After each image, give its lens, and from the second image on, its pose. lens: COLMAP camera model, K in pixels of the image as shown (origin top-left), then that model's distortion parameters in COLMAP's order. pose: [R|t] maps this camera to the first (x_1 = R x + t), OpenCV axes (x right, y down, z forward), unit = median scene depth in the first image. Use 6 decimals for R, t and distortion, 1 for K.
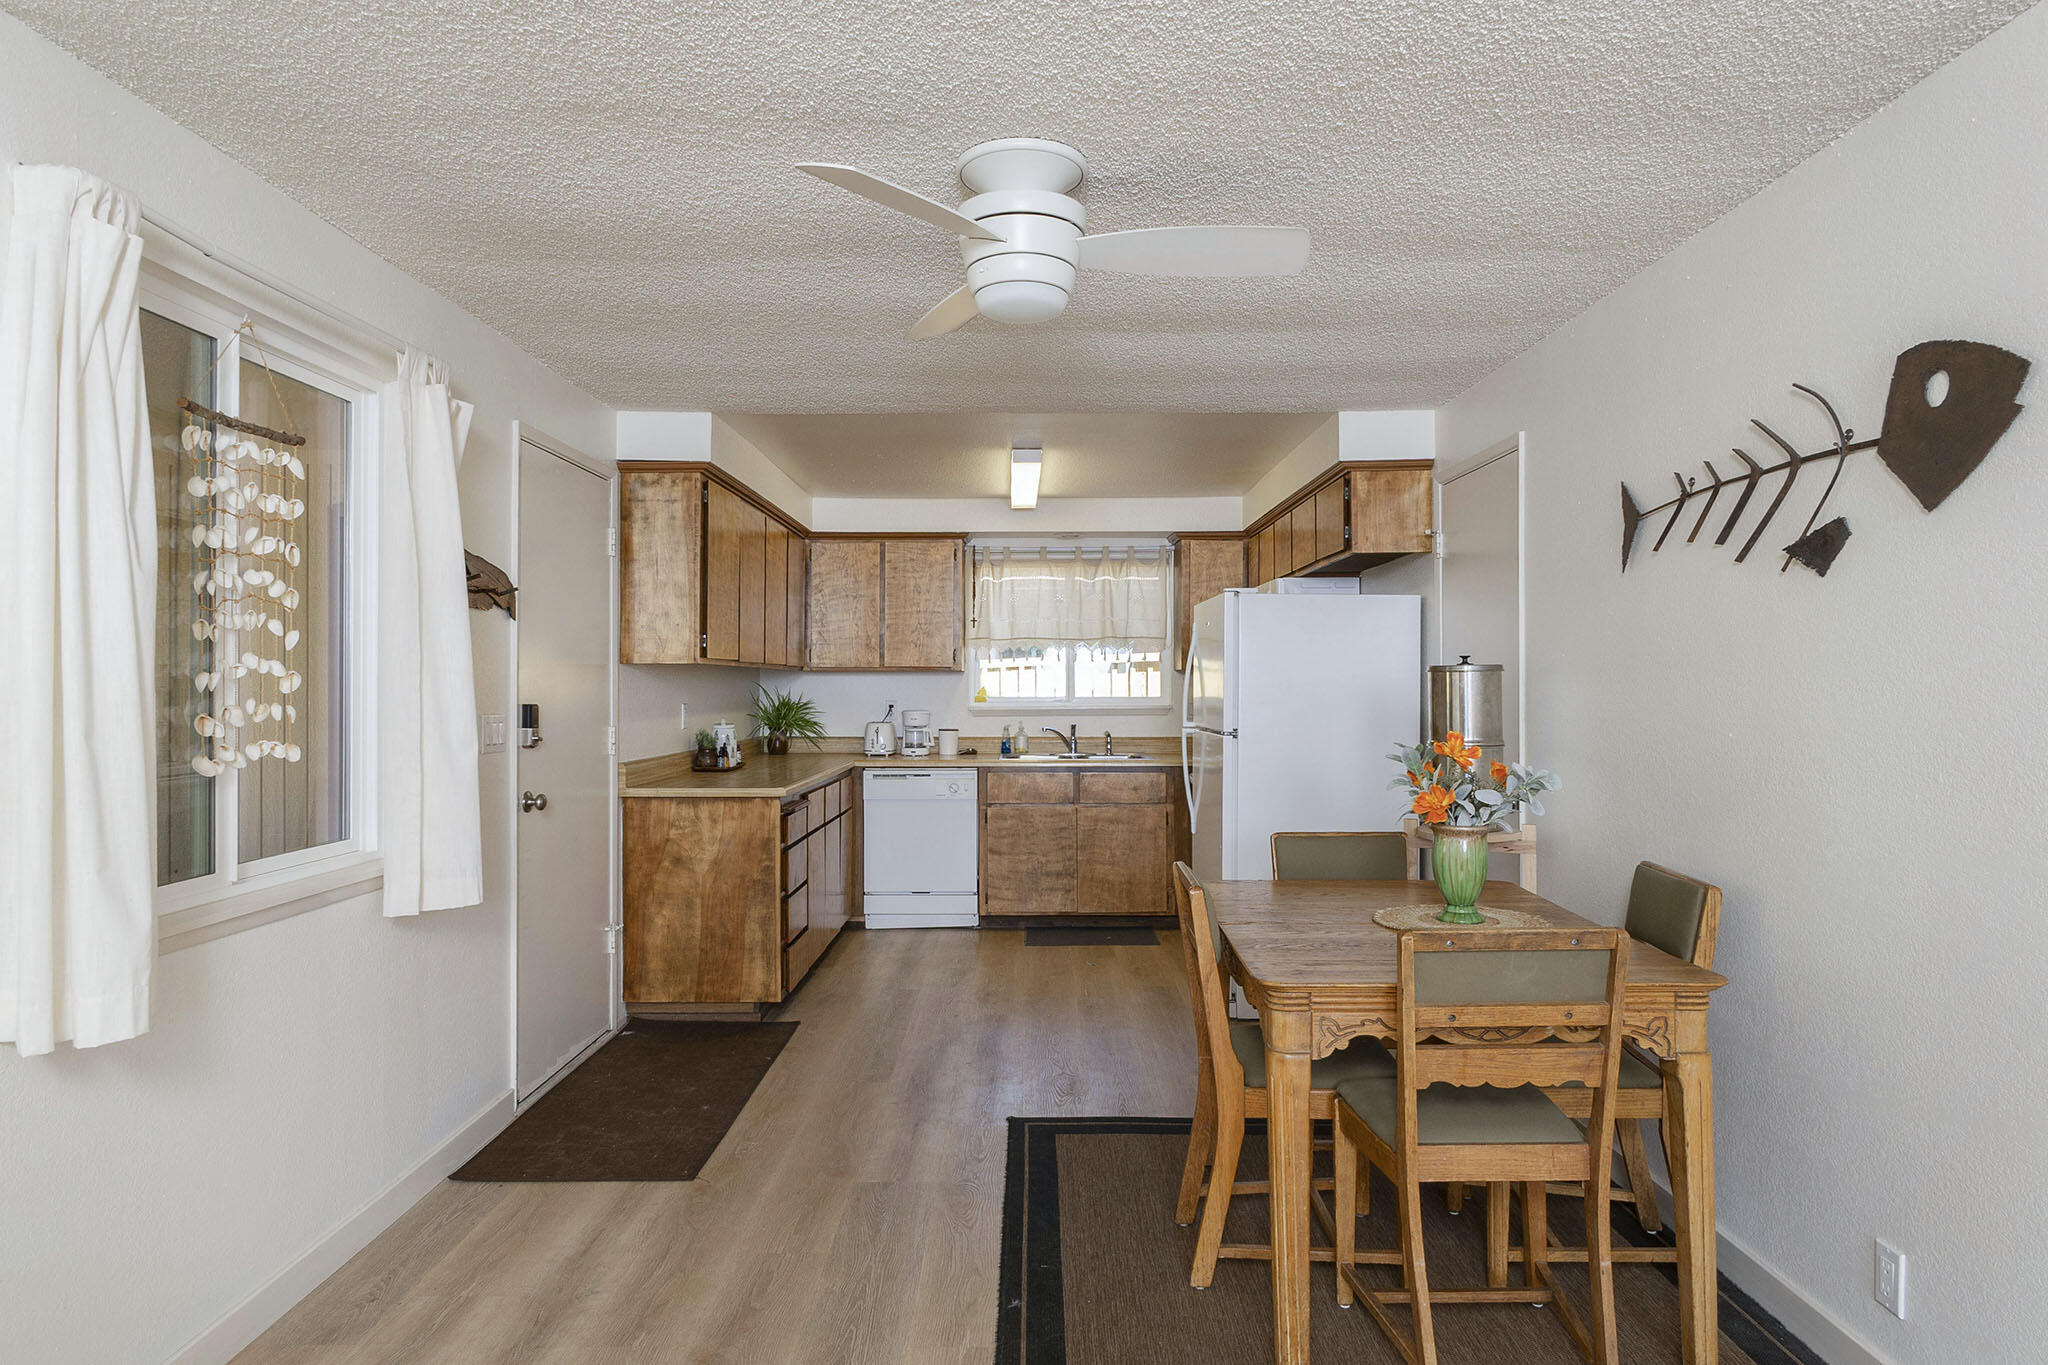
lens RADIAL K [[1640.4, 0, 1026.7], [0, 1640.4, 680.7], [0, 0, 1]] dist [0.010700, 0.003359]
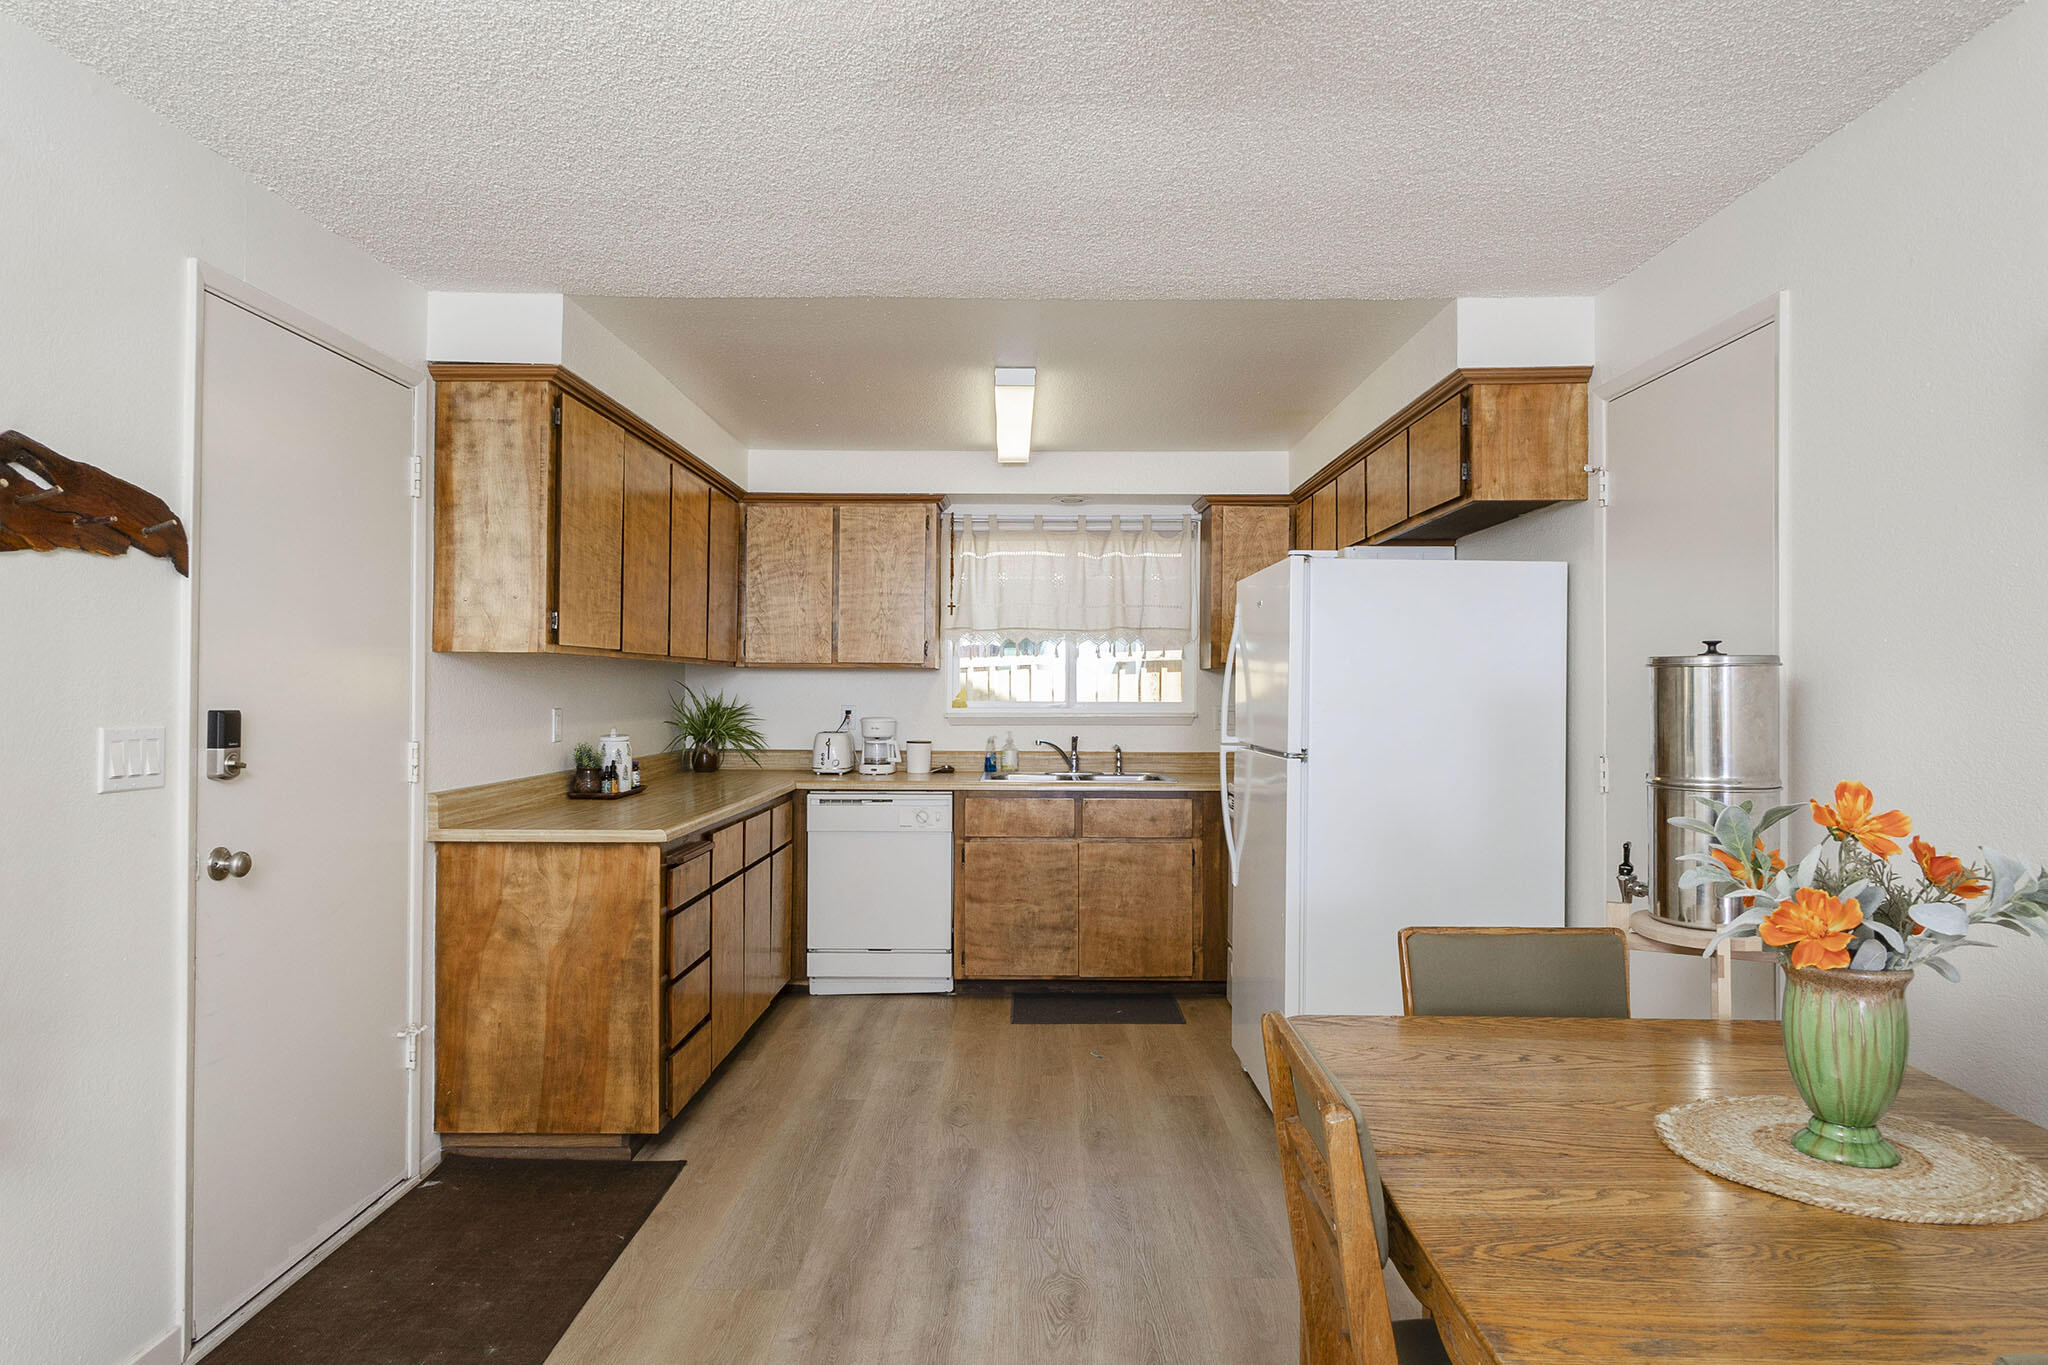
lens RADIAL K [[1640.4, 0, 1033.2], [0, 1640.4, 685.0], [0, 0, 1]] dist [0.010700, 0.003359]
pose [[0.999976, 0.005583, 0.004194, 0.006906], [-0.005585, 0.999984, 0.000556, 0.001882], [-0.004191, -0.000579, 0.999991, 0.291904]]
